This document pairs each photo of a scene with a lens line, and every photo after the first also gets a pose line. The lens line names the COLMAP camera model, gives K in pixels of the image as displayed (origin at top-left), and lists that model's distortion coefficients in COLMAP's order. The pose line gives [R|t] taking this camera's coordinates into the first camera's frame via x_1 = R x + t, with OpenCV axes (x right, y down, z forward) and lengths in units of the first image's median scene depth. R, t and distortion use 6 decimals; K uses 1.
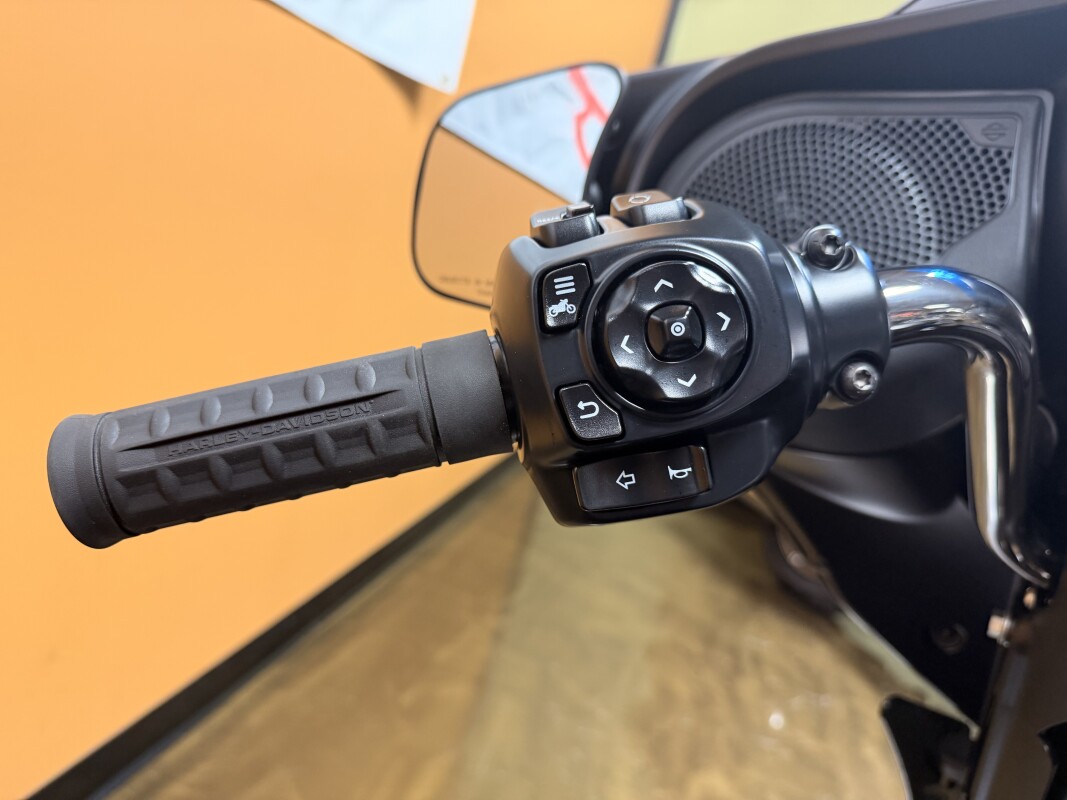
lens RADIAL K [[768.8, 0, 533.5], [0, 768.8, 400.0], [0, 0, 1]] dist [-0.001408, -0.002885]
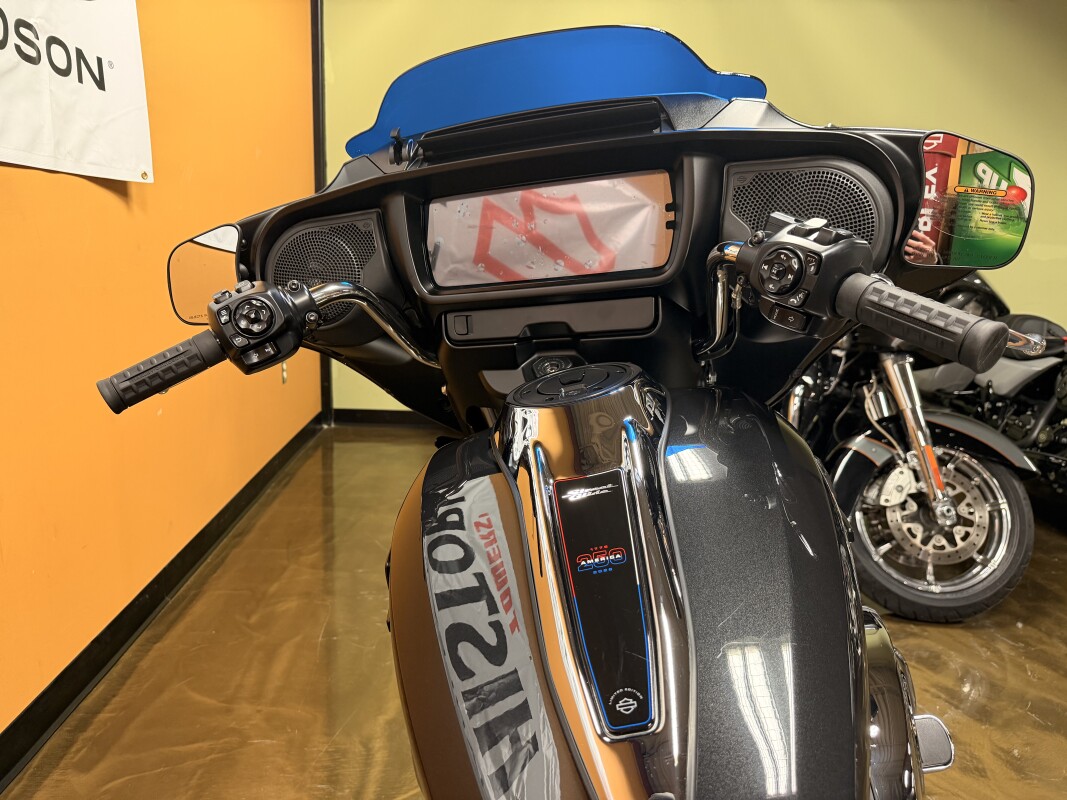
lens RADIAL K [[768.8, 0, 533.5], [0, 768.8, 400.0], [0, 0, 1]] dist [-0.001408, -0.002885]
pose [[0.922460, -0.284993, 0.260475, 0.336740], [0.281293, 0.958201, 0.052208, 0.511136], [-0.264466, 0.025110, 0.964068, -3.142887]]
